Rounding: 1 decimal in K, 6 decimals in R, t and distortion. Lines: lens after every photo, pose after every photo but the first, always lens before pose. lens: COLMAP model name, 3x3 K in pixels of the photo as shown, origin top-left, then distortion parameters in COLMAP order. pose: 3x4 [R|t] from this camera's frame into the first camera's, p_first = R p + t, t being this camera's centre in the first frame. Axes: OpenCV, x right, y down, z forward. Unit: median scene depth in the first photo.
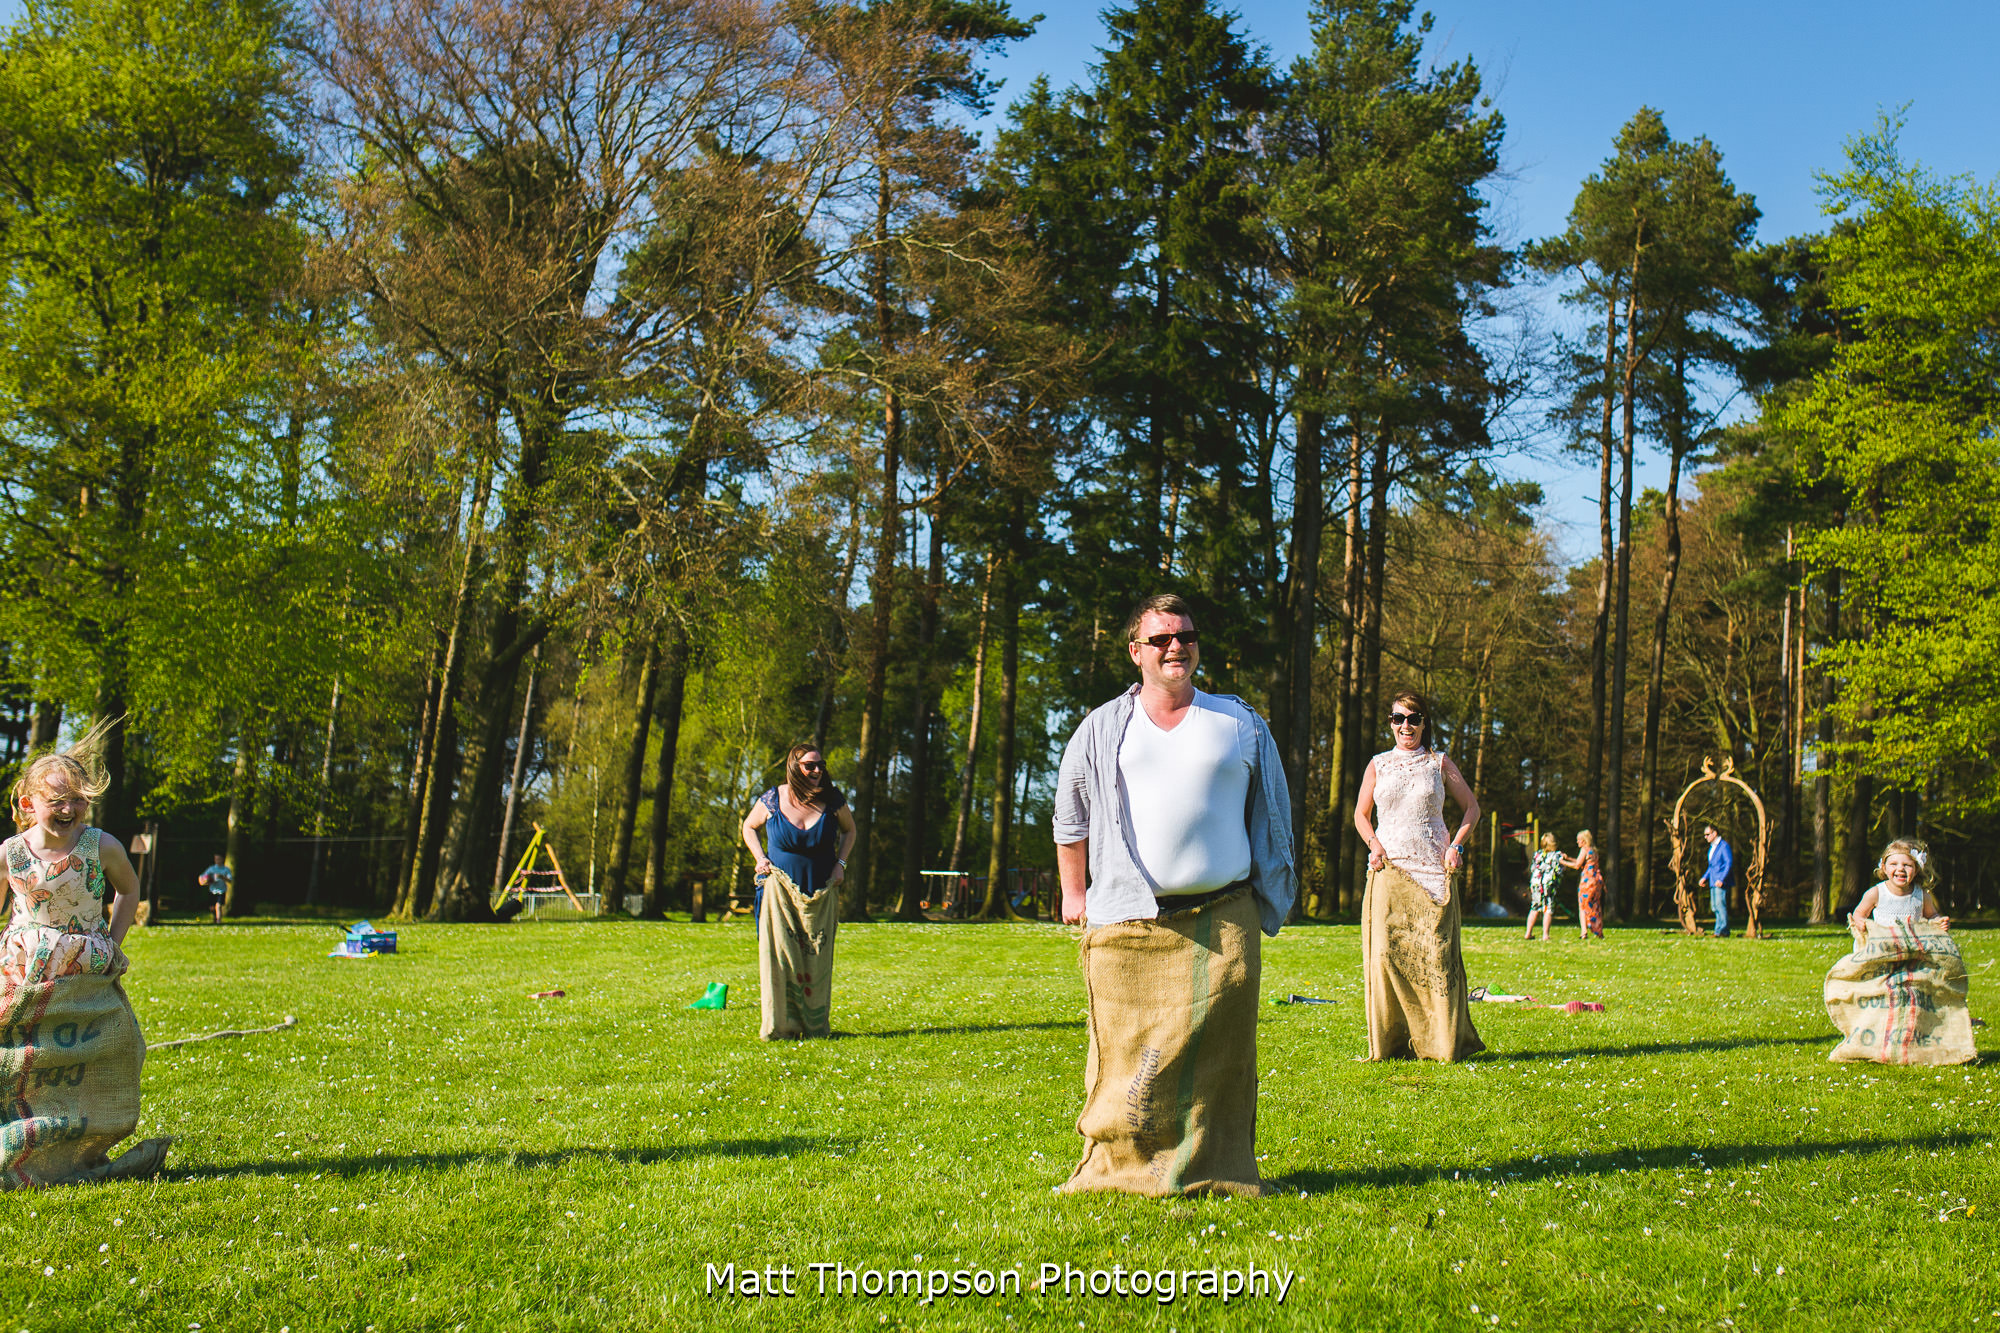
lens RADIAL K [[2679.6, 0, 1000.0], [0, 2679.6, 666.5], [0, 0, 1]] dist [0.001281, 0.050001]
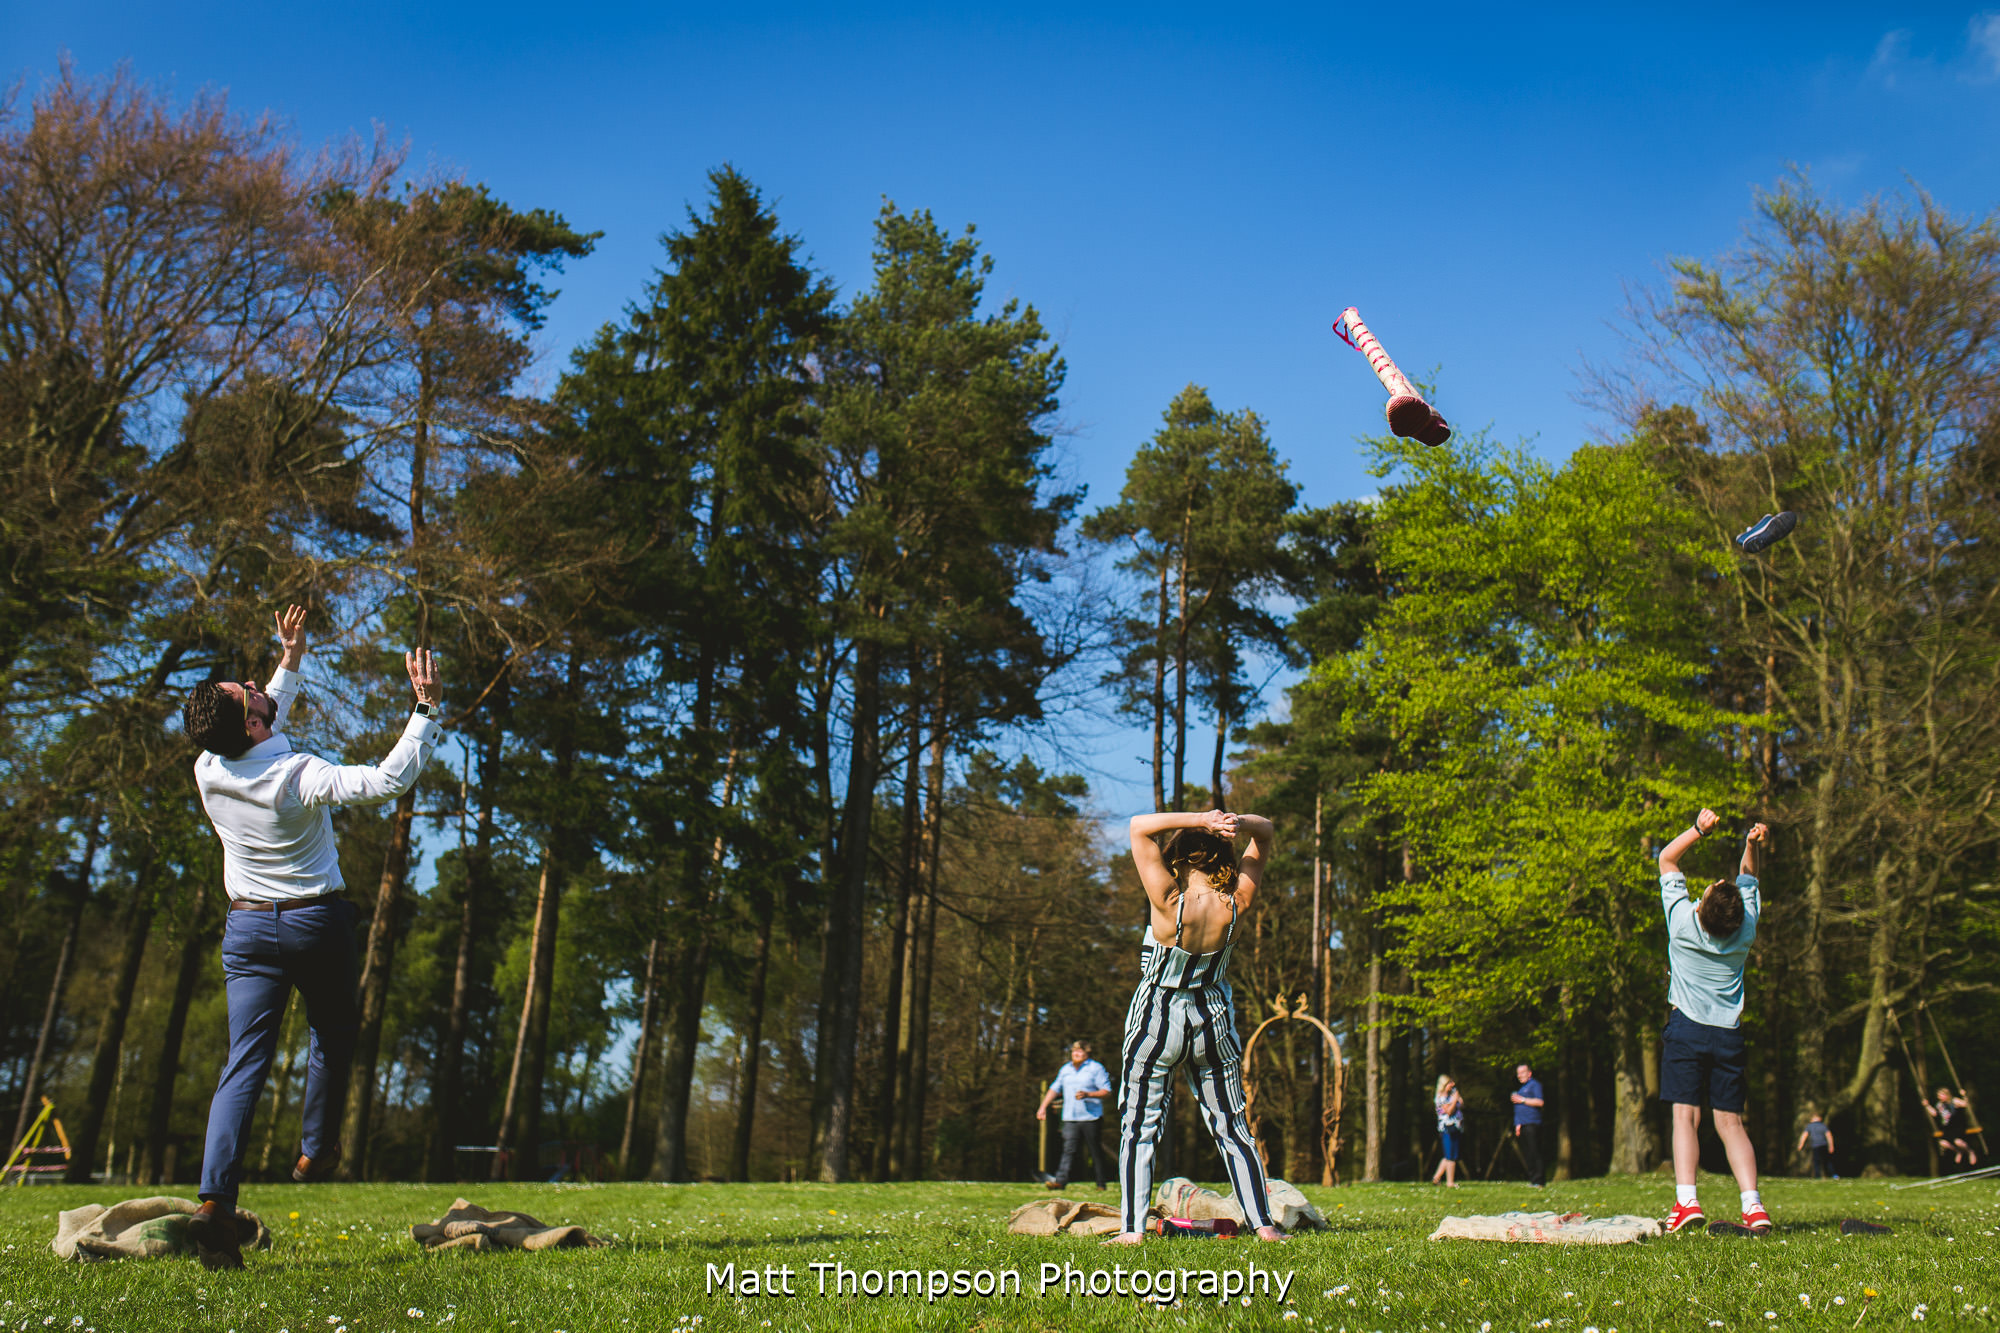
lens RADIAL K [[2375.1, 0, 1000.0], [0, 2375.1, 666.5], [0, 0, 1]] dist [-0.135078, 0.859775]
pose [[0.985789, 0.029611, 0.165355, 0.017876], [-0.007923, 0.991442, -0.130309, 0.019738], [-0.167799, 0.127147, 0.977587, 0.129519]]
